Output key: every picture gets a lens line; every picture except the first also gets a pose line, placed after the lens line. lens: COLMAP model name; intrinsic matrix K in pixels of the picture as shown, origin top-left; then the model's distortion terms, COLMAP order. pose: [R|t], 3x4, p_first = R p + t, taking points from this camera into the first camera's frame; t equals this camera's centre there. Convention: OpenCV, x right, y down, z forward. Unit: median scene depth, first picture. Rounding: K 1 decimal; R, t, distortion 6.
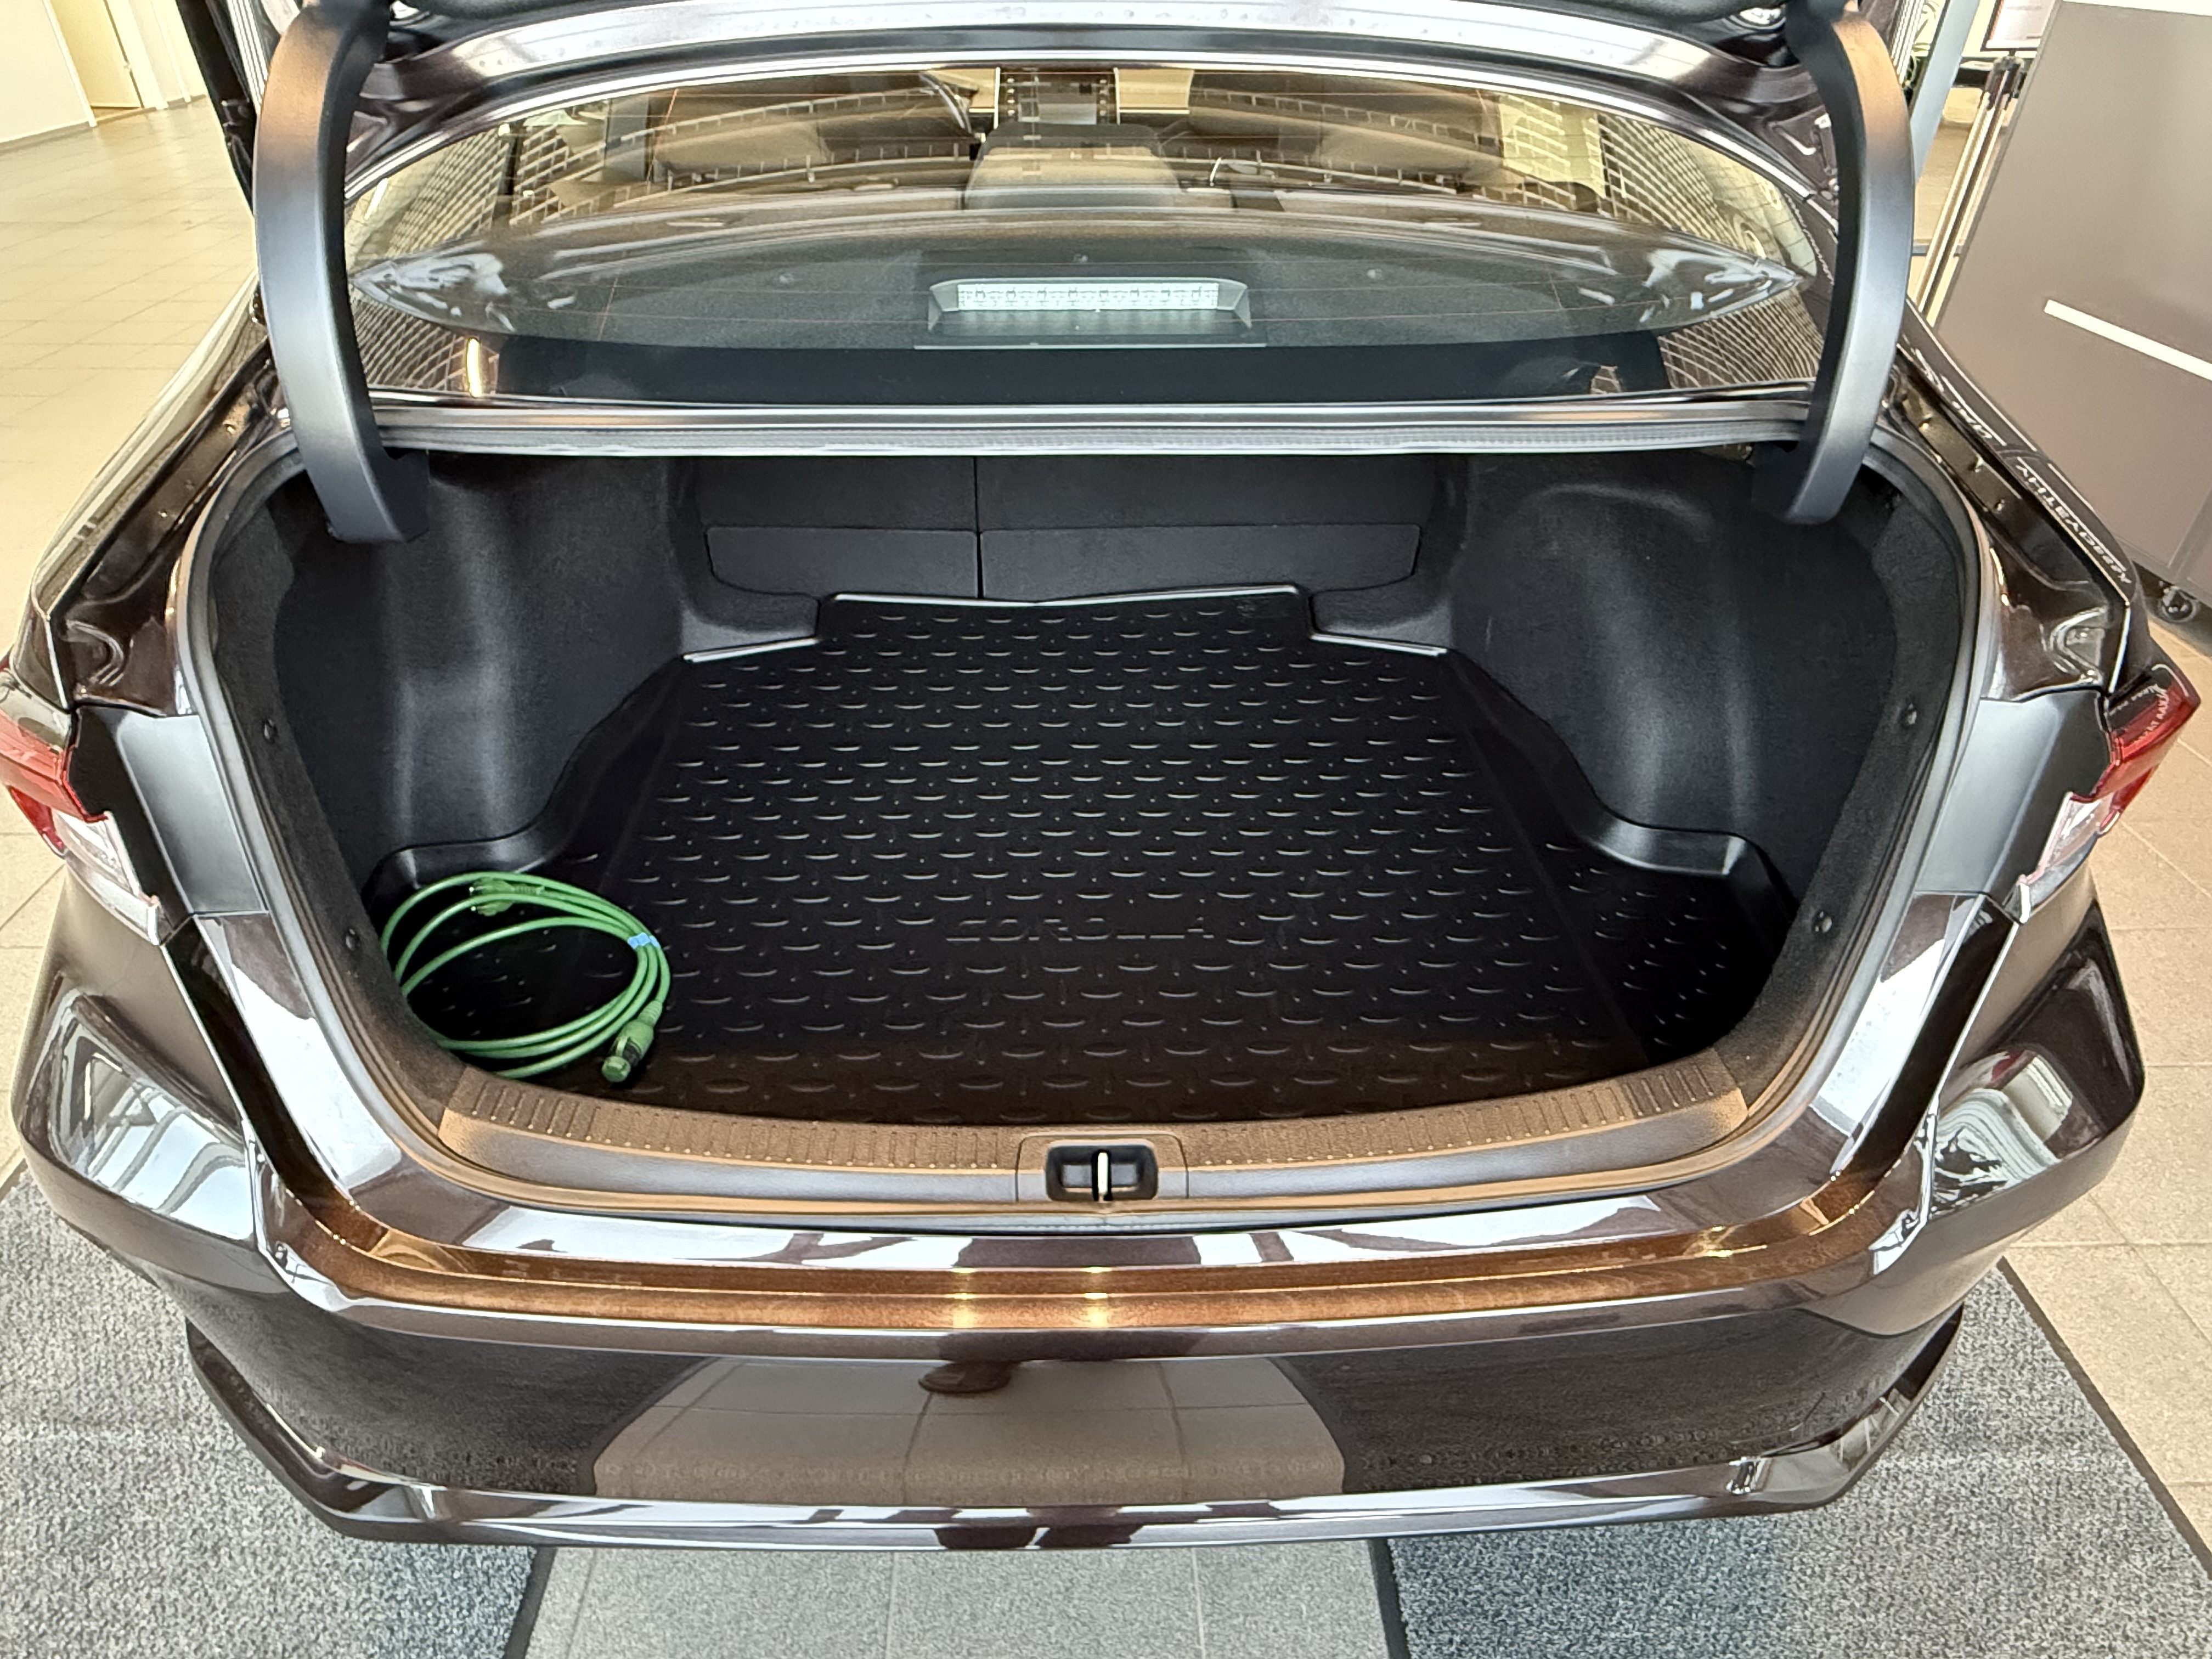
lens RADIAL K [[1316.8, 0, 1071.2], [0, 1316.8, 841.4], [0, 0, 1]] dist [0.001262, -0.000626]
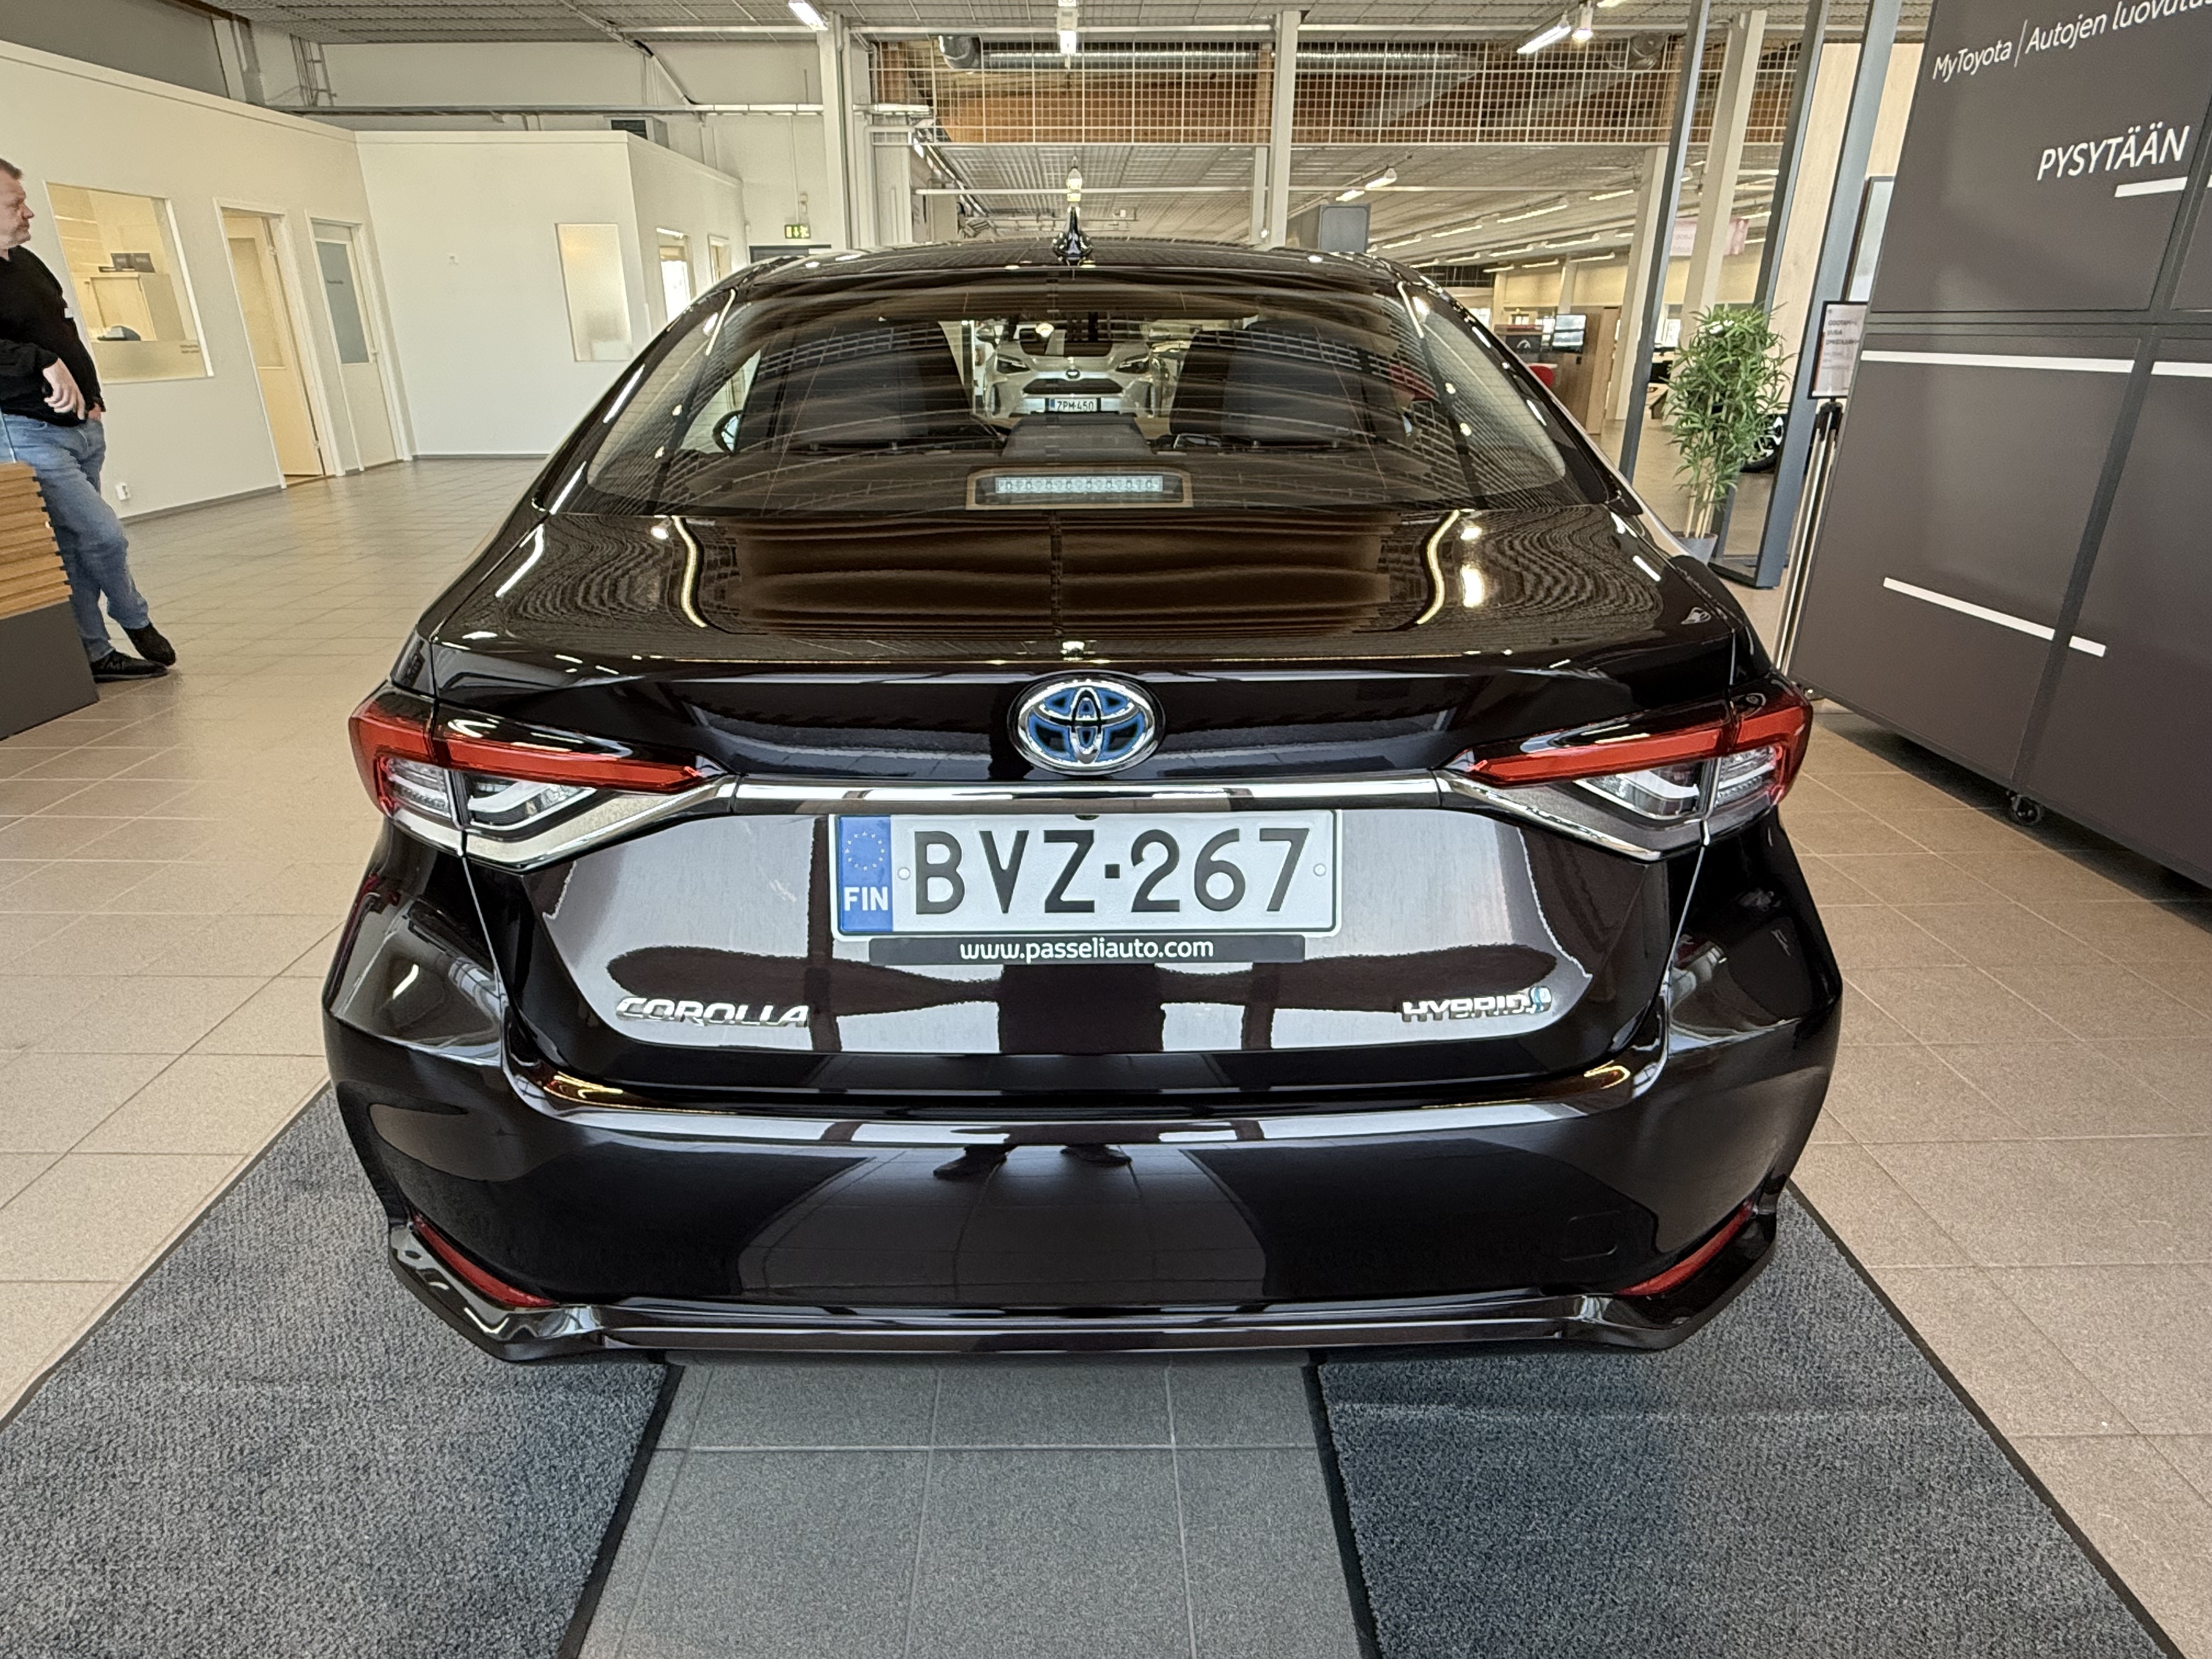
lens RADIAL K [[1259.5, 0, 1074.1], [0, 1259.5, 842.3], [0, 0, 1]] dist [0.005309, -0.002728]
pose [[0.999811, -0.004091, -0.018989, 0.024663], [-0.000361, 0.973480, -0.228773, 0.242961], [0.019421, 0.228737, 0.973295, -0.246968]]
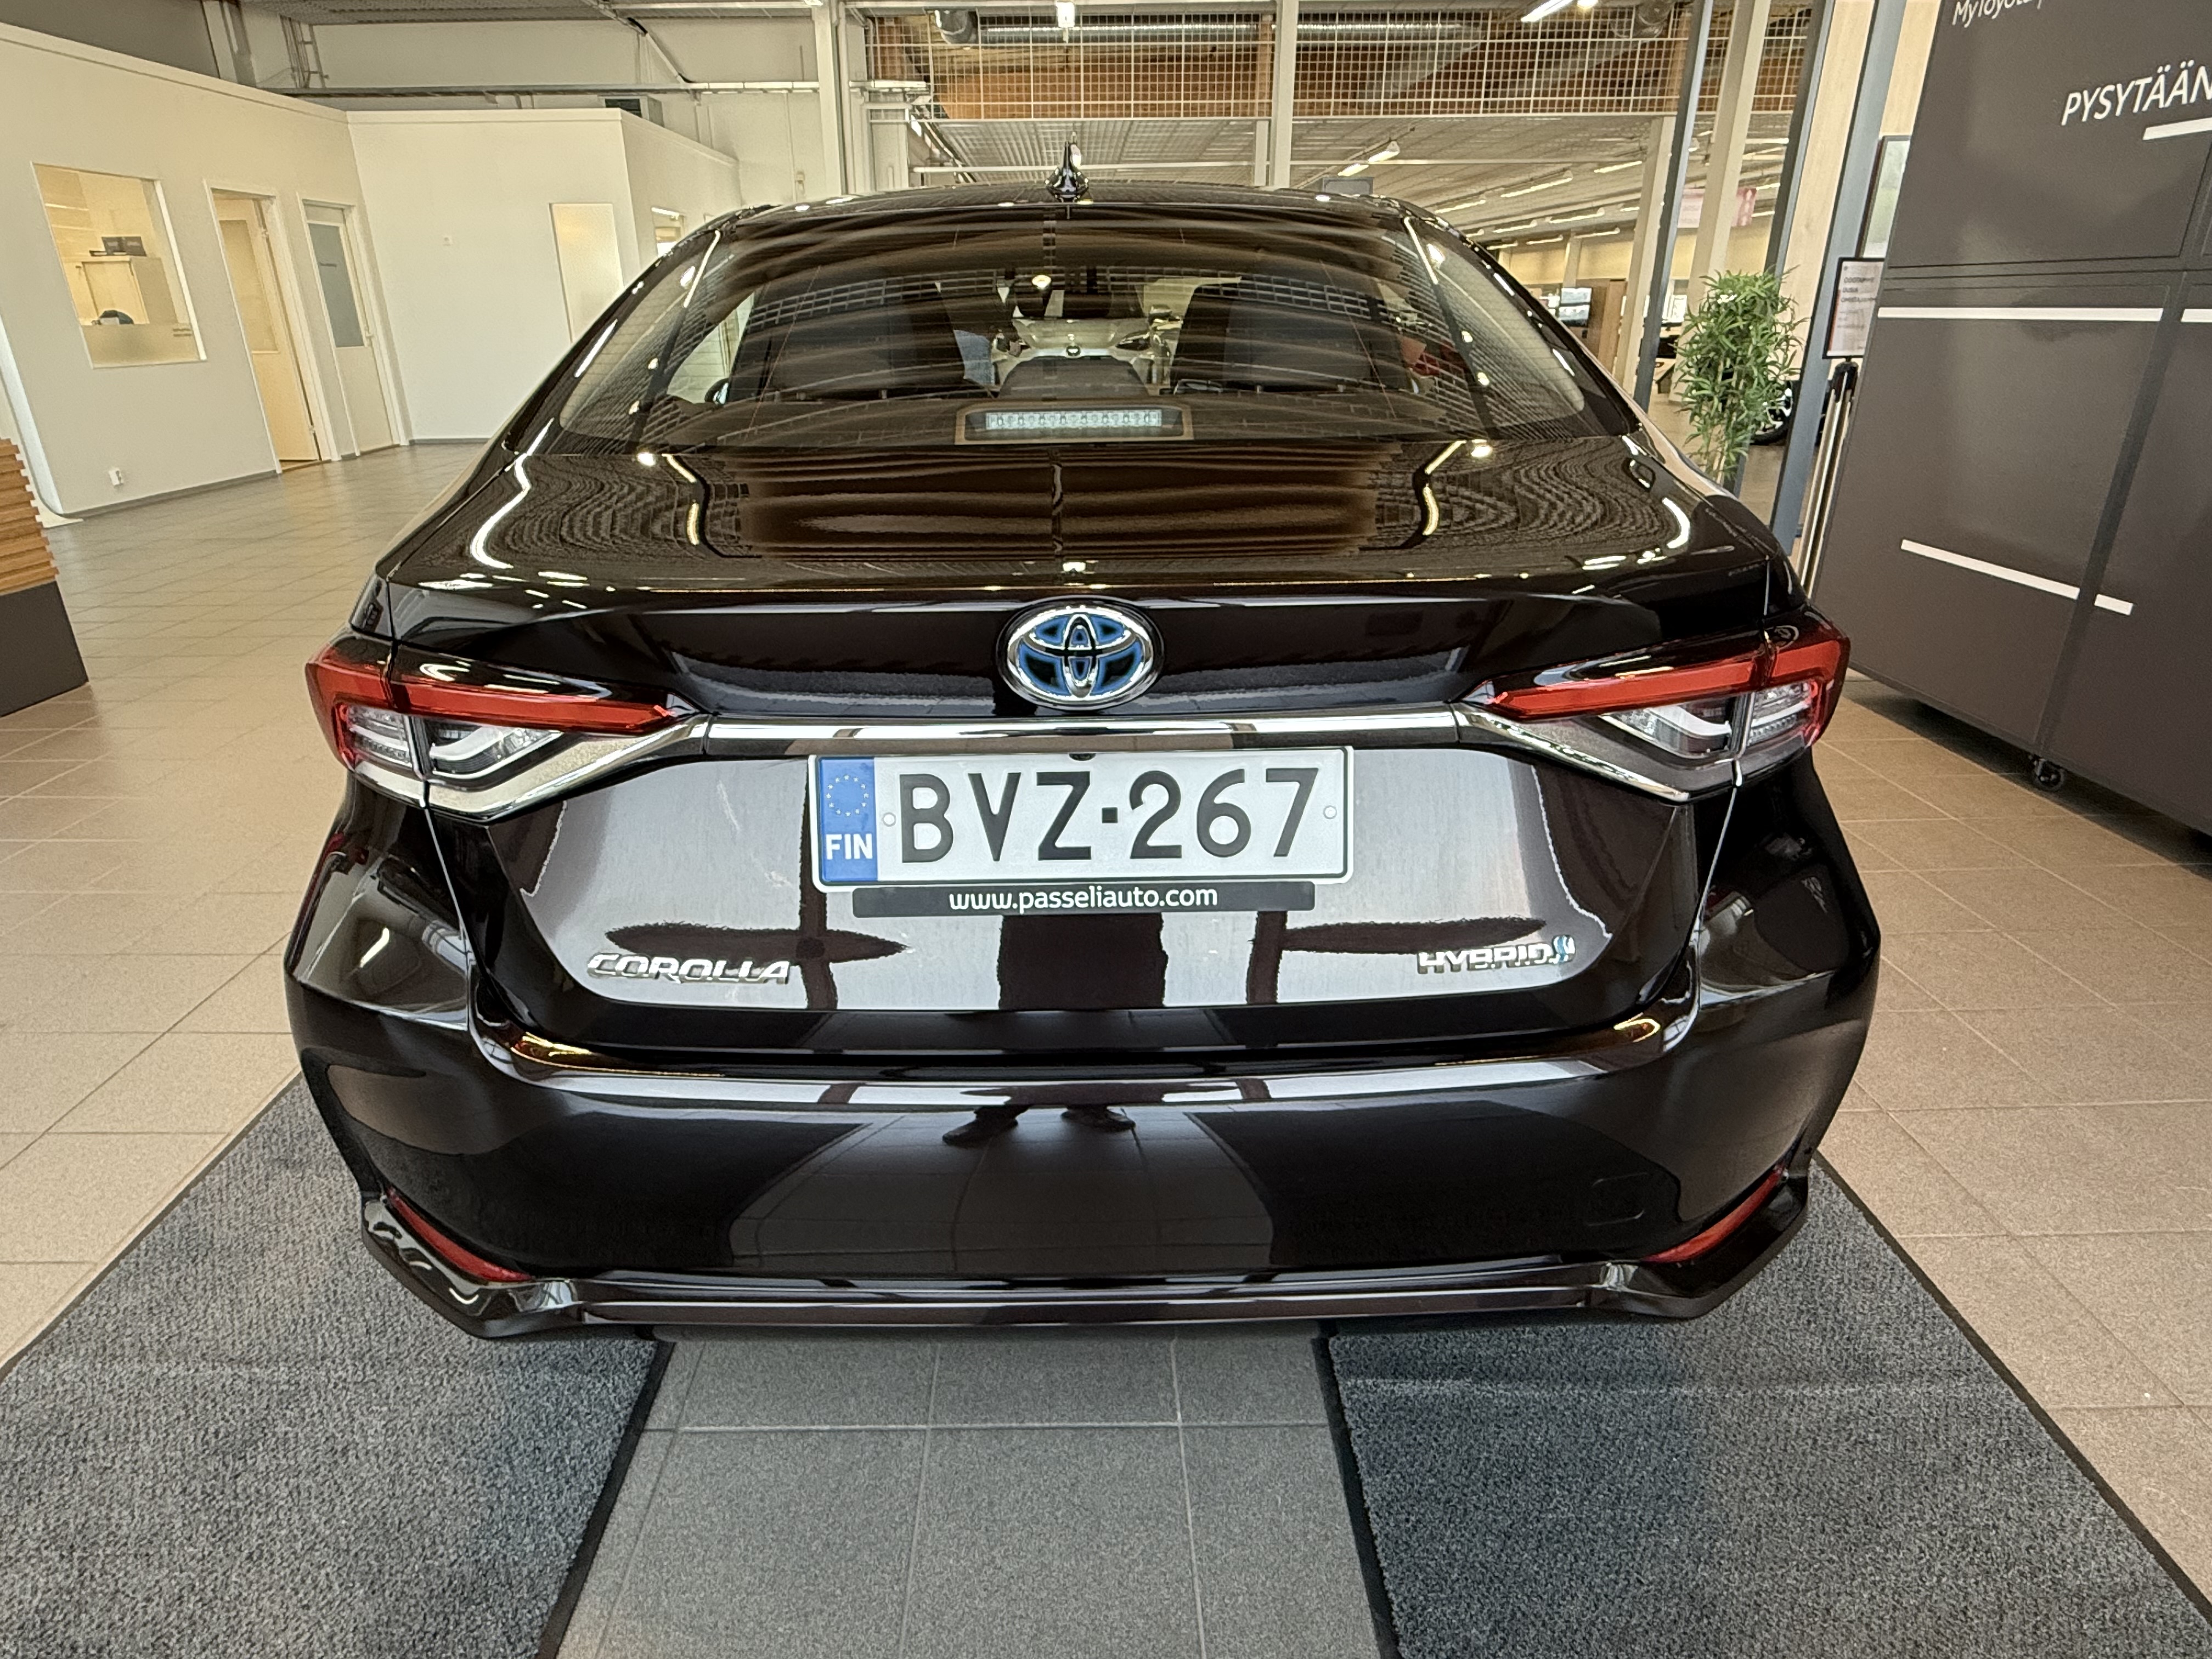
lens RADIAL K [[1259.5, 0, 1074.2], [0, 1259.5, 842.6], [0, 0, 1]] dist [0.005309, -0.002728]
pose [[0.999674, -0.011330, -0.022870, 0.029648], [0.006077, 0.975962, -0.217854, 0.258585], [0.024788, 0.217644, 0.975713, -0.194815]]
